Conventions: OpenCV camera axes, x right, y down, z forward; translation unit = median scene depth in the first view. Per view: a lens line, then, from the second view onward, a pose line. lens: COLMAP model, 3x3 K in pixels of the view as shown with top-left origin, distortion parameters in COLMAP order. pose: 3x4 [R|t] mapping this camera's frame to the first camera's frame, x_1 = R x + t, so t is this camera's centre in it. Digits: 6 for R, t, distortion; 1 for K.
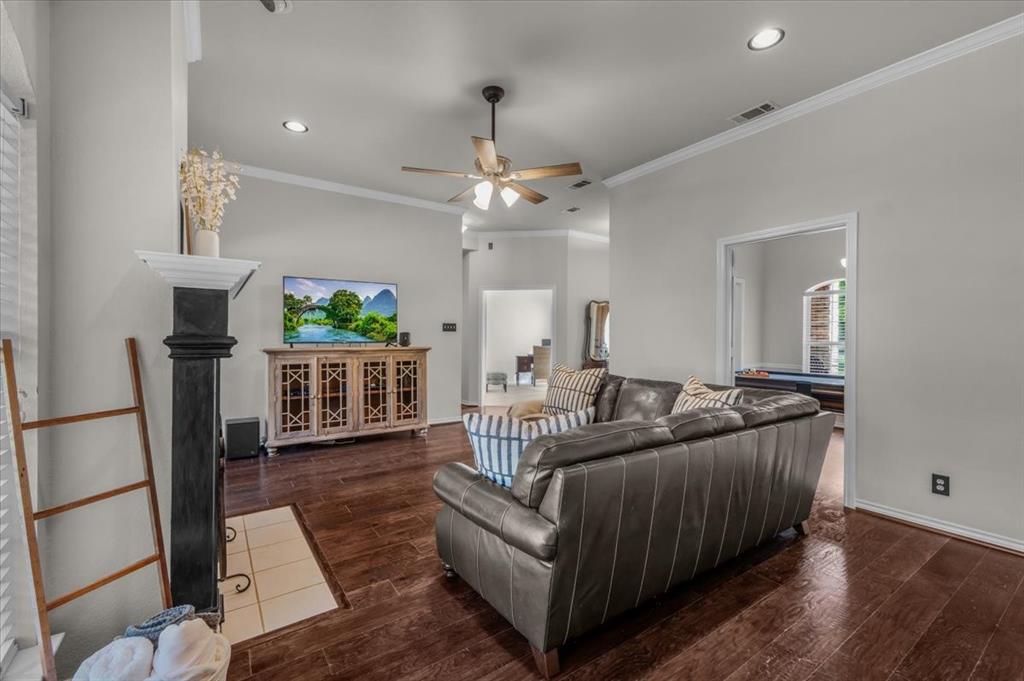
lens RADIAL K [[438.1, 0, 515.6], [0, 438.1, 342.8], [0, 0, 1]] dist [0.001821, 0.000333]
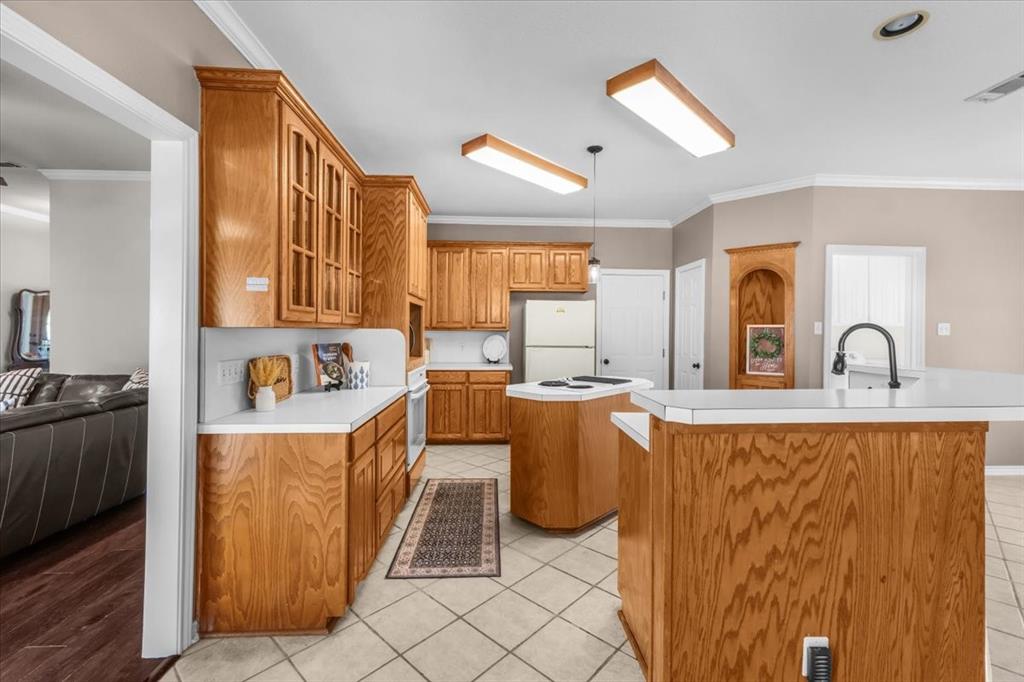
lens RADIAL K [[436.6, 0, 516.1], [0, 436.6, 324.8], [0, 0, 1]] dist [0.001061, 0.000002]
pose [[0.527539, 0.001310, 0.849530, -0.083883], [0.011058, 0.999903, -0.008409, -0.023270], [-0.849459, 0.013830, 0.527474, -0.511117]]
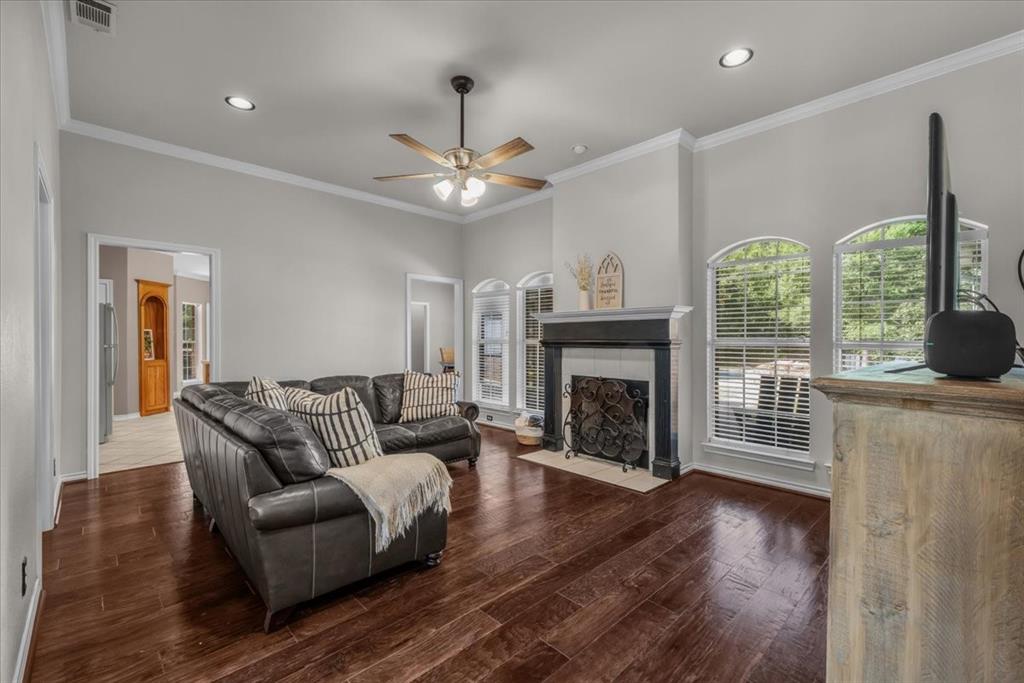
lens RADIAL K [[438.1, 0, 515.6], [0, 438.1, 343.8], [0, 0, 1]] dist [0.001821, 0.000333]
pose [[-0.986709, -0.003821, -0.162450, -0.007933], [-0.007091, 0.999784, 0.019560, -0.016809], [0.162340, 0.020452, -0.986523, 1.394275]]
